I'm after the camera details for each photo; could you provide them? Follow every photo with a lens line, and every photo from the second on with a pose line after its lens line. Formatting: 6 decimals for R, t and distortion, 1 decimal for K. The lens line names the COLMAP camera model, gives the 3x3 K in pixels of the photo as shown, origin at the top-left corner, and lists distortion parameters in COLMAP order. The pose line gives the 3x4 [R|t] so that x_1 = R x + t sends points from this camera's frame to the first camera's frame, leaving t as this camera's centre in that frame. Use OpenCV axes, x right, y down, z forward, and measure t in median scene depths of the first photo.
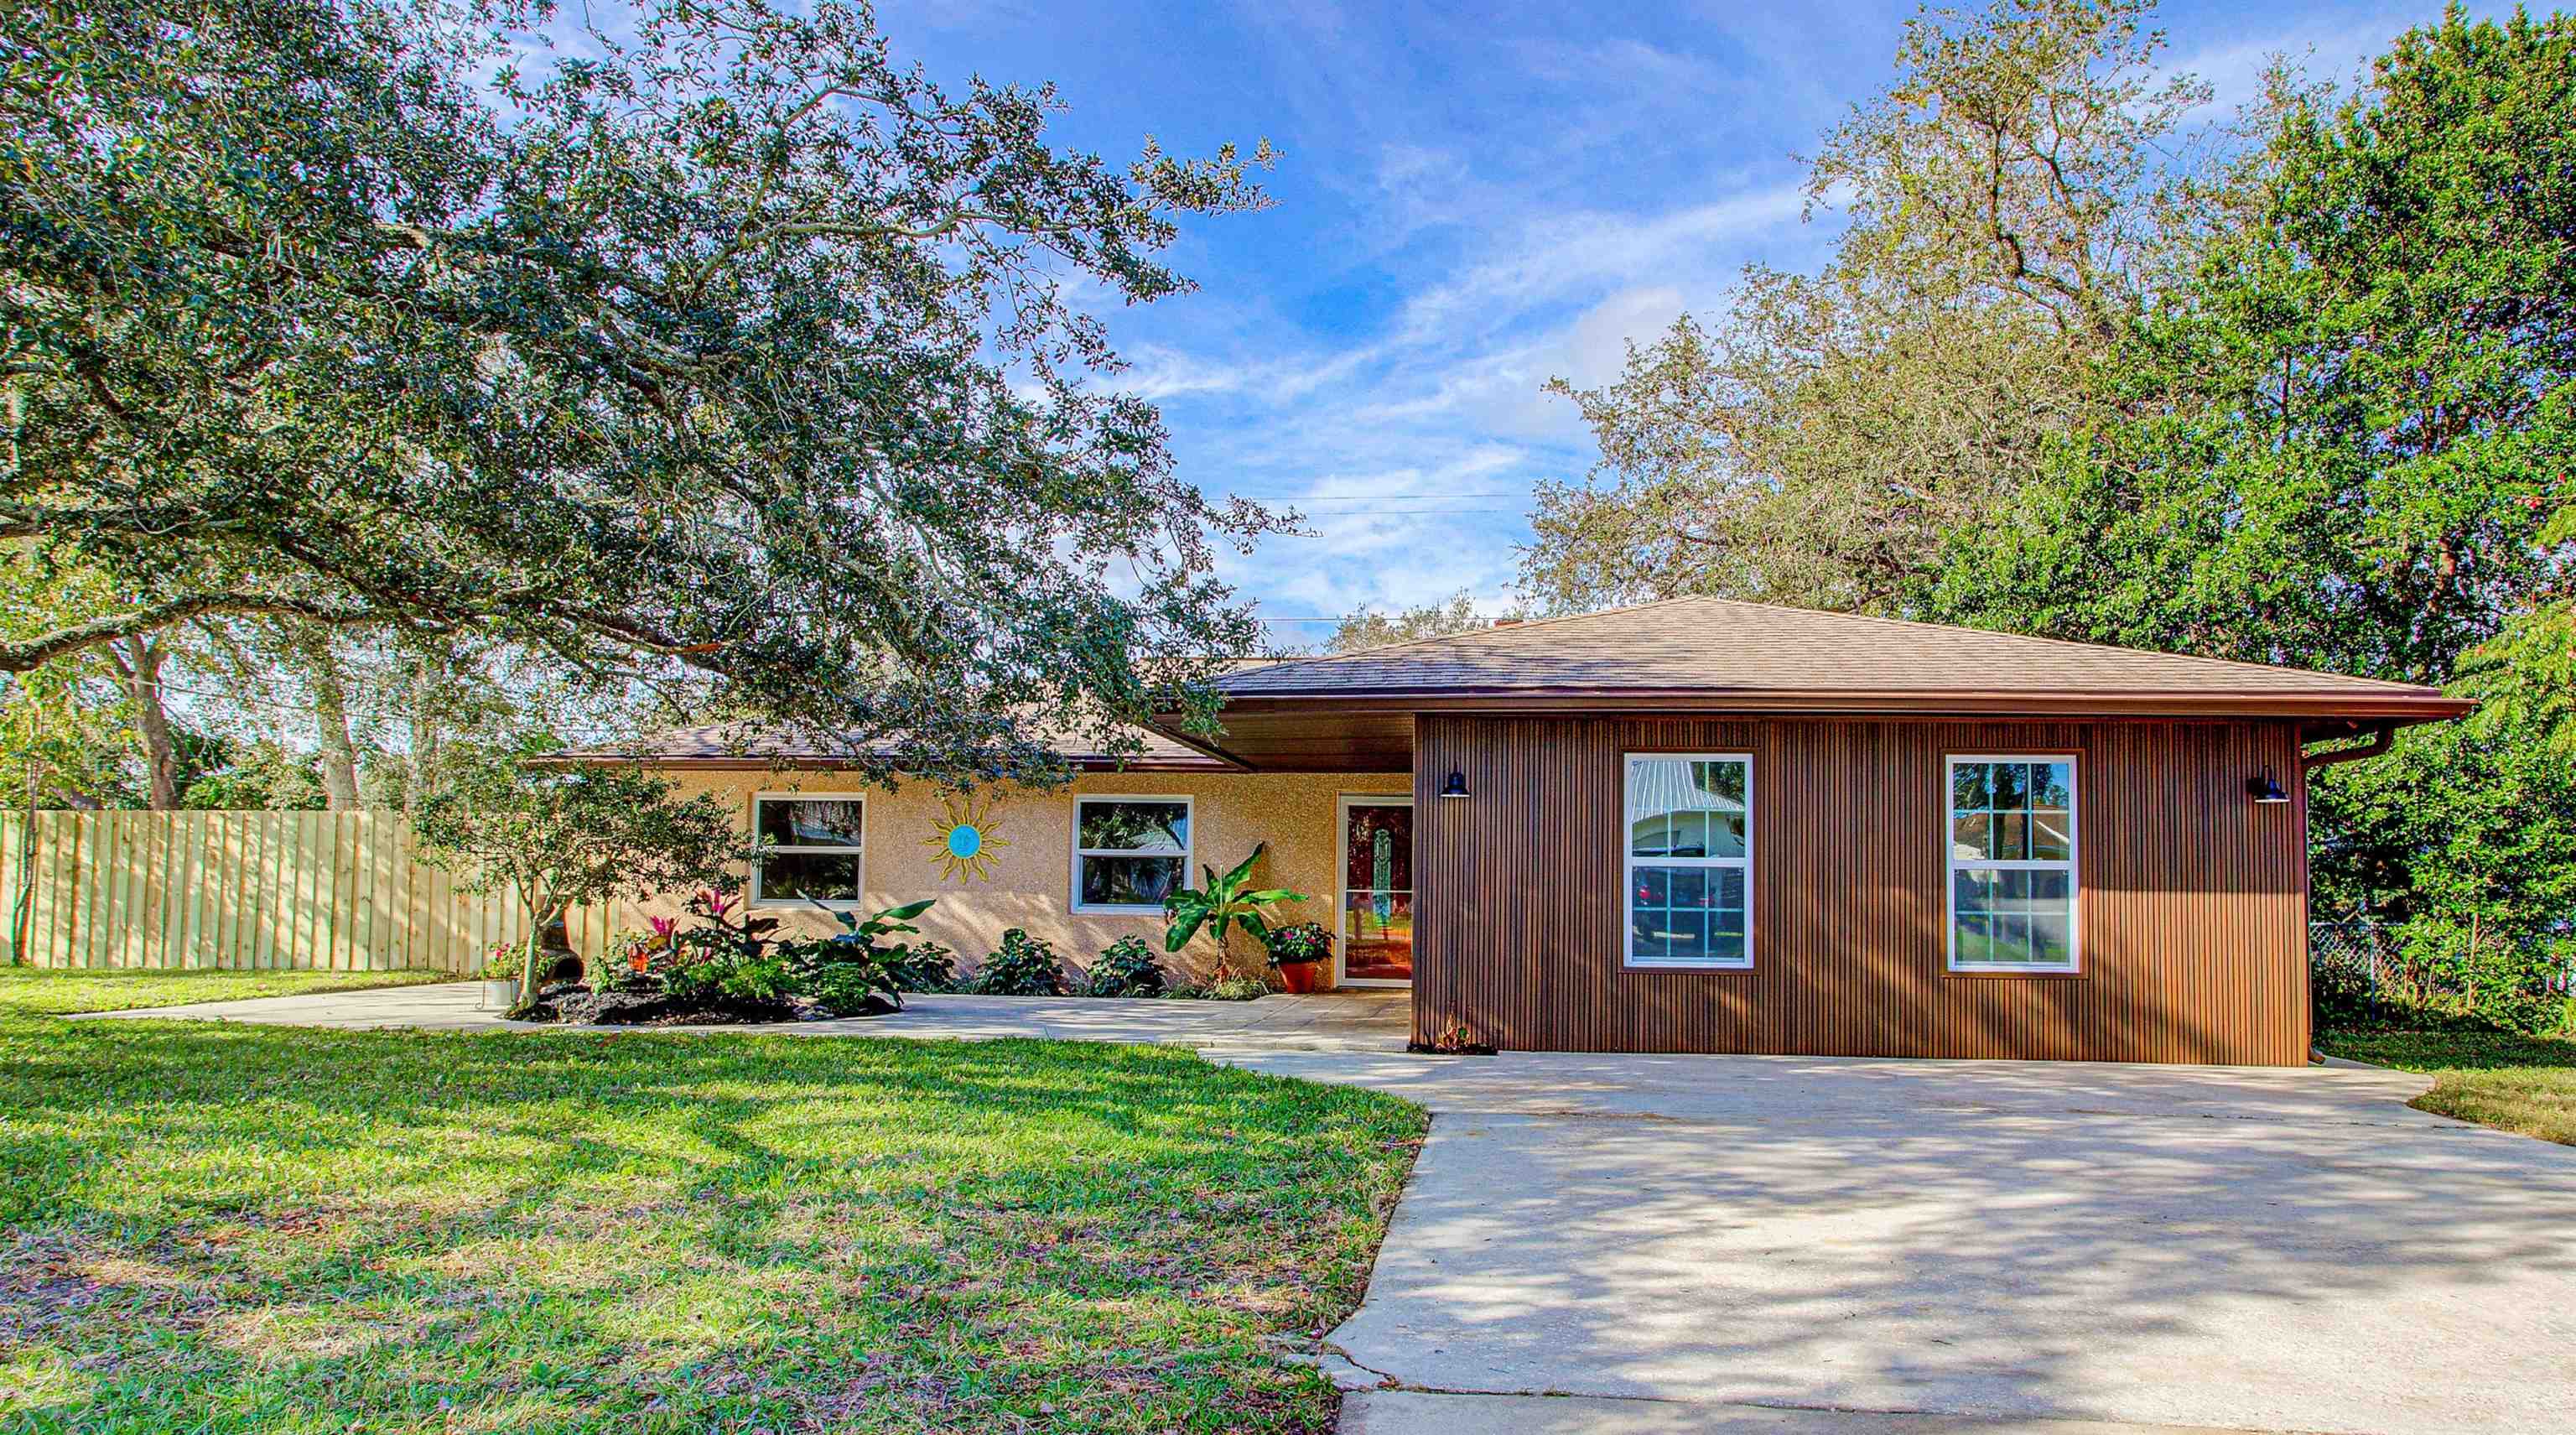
lens RADIAL K [[1617.0, 0, 1381.2], [0, 1617.0, 810.0], [0, 0, 1]] dist [-0.008065, 0.001125]
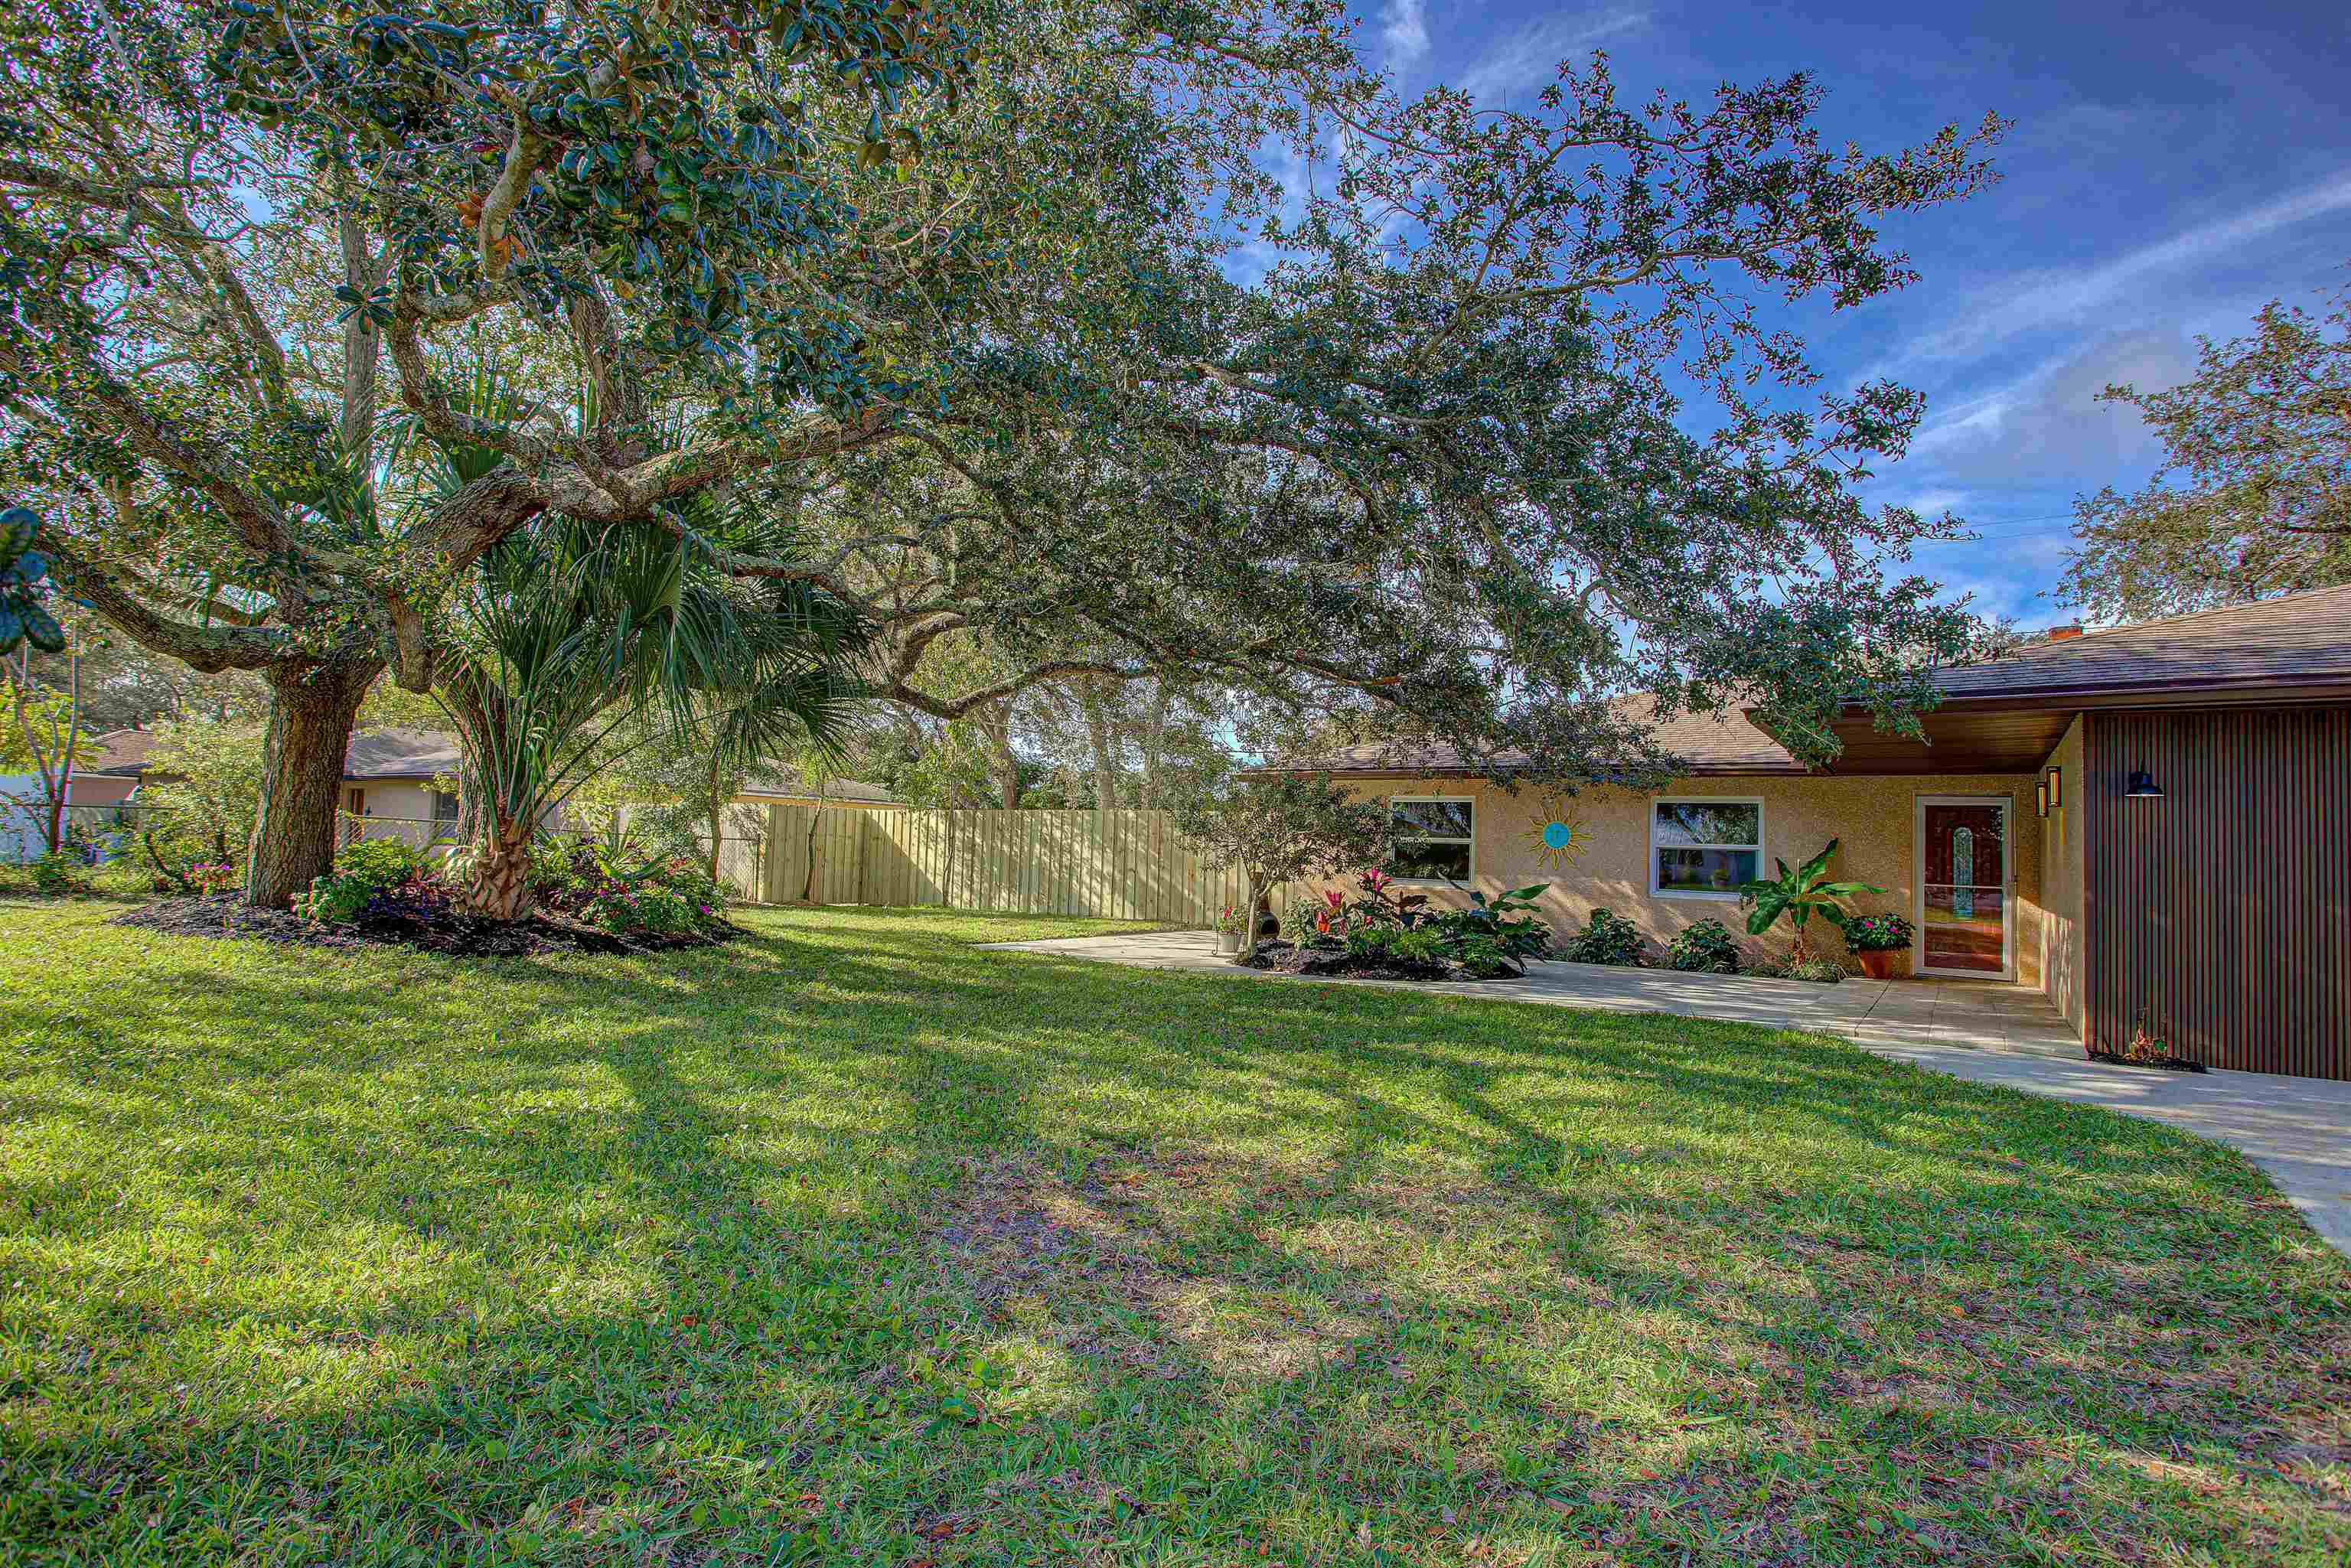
lens RADIAL K [[1186.9, 0, 1178.0], [0, 1186.9, 819.5], [0, 0, 1]] dist [-0.000259, 0.000258]
pose [[0.878043, 0.003359, -0.478570, -0.096695], [0.001242, 0.999956, 0.009298, -0.001387], [0.478580, -0.008758, 0.878000, 0.090793]]
